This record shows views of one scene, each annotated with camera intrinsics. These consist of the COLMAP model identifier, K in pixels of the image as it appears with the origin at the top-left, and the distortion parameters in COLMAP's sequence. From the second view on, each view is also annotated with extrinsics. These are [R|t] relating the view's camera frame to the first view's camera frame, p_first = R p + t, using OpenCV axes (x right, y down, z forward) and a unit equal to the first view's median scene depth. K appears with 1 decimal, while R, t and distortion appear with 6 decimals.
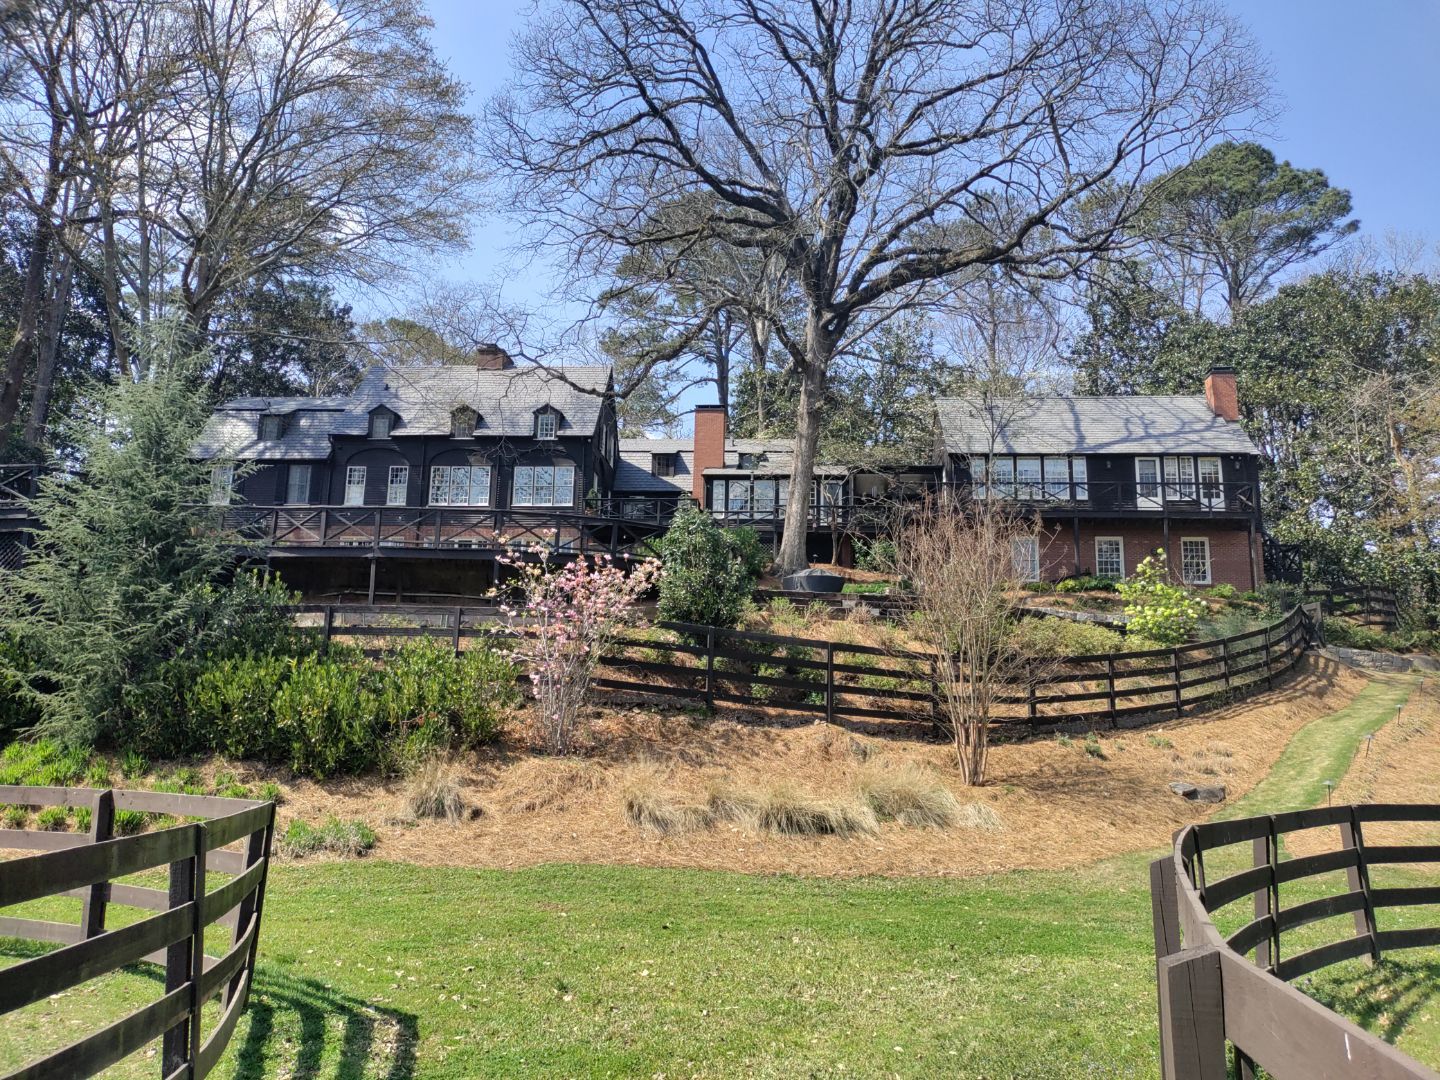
lens RADIAL K [[1062.0, 0, 720.7], [0, 1062.0, 548.4], [0, 0, 1]] dist [0.079125, -0.090511]
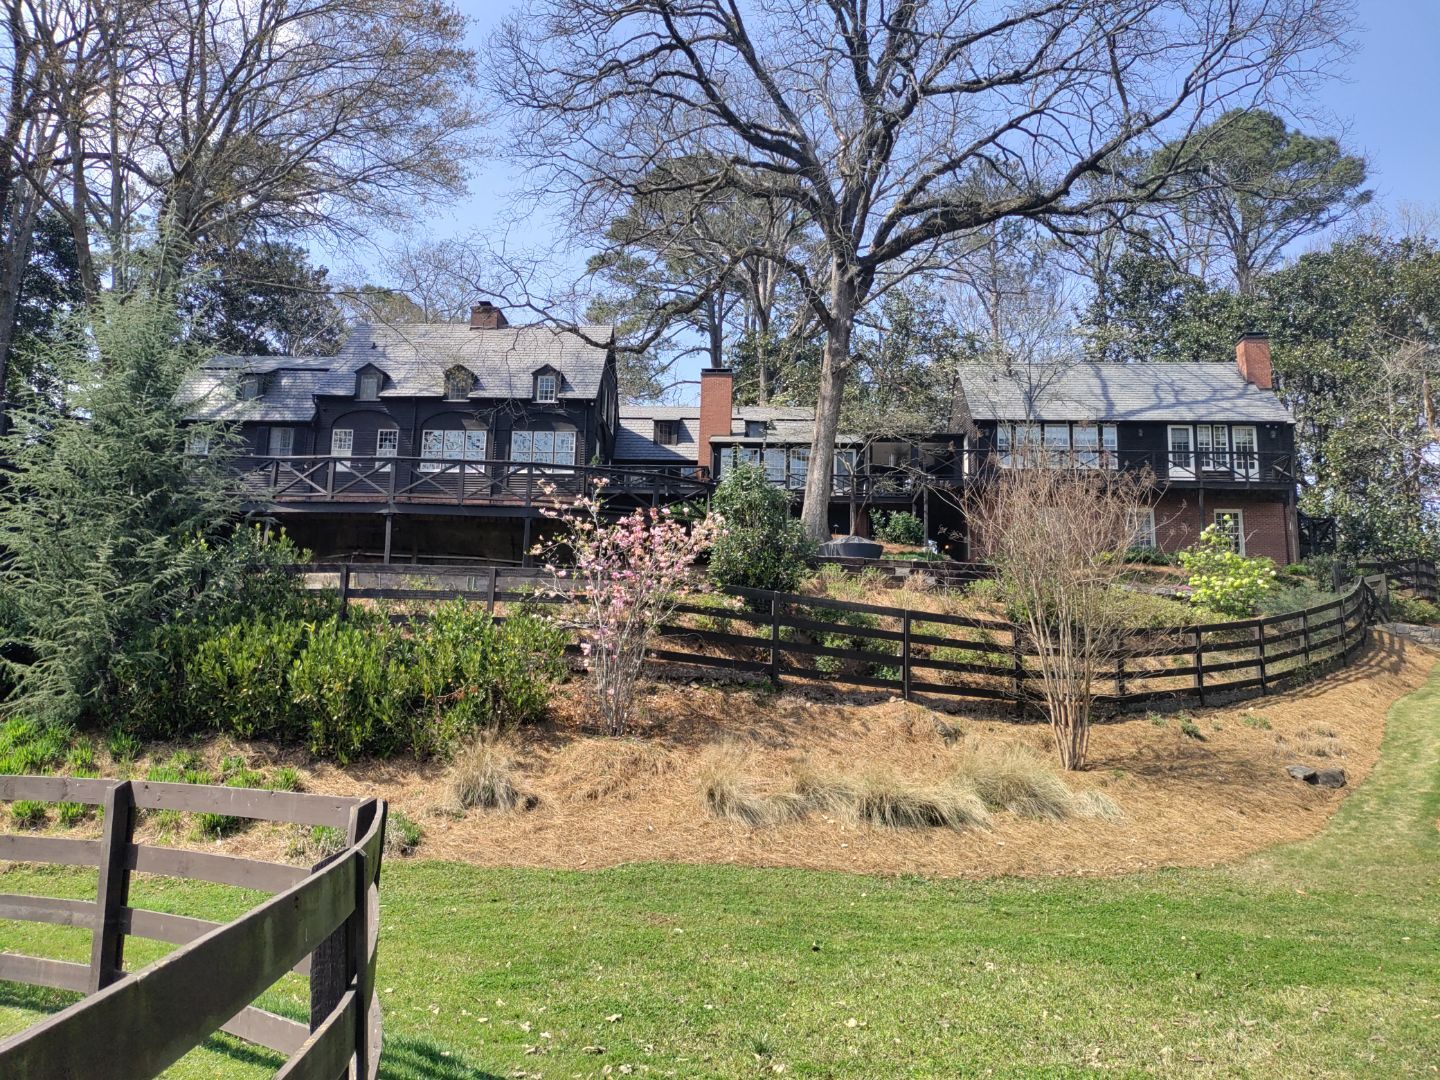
lens RADIAL K [[1063.0, 0, 720.0], [0, 1063.0, 540.0], [0, 0, 1]] dist [0.070580, -0.082996]
pose [[0.999504, 0.005203, 0.031054, -0.060086], [-0.005466, 0.999950, 0.008395, 0.016540], [-0.031008, -0.008561, 0.999482, 0.080401]]
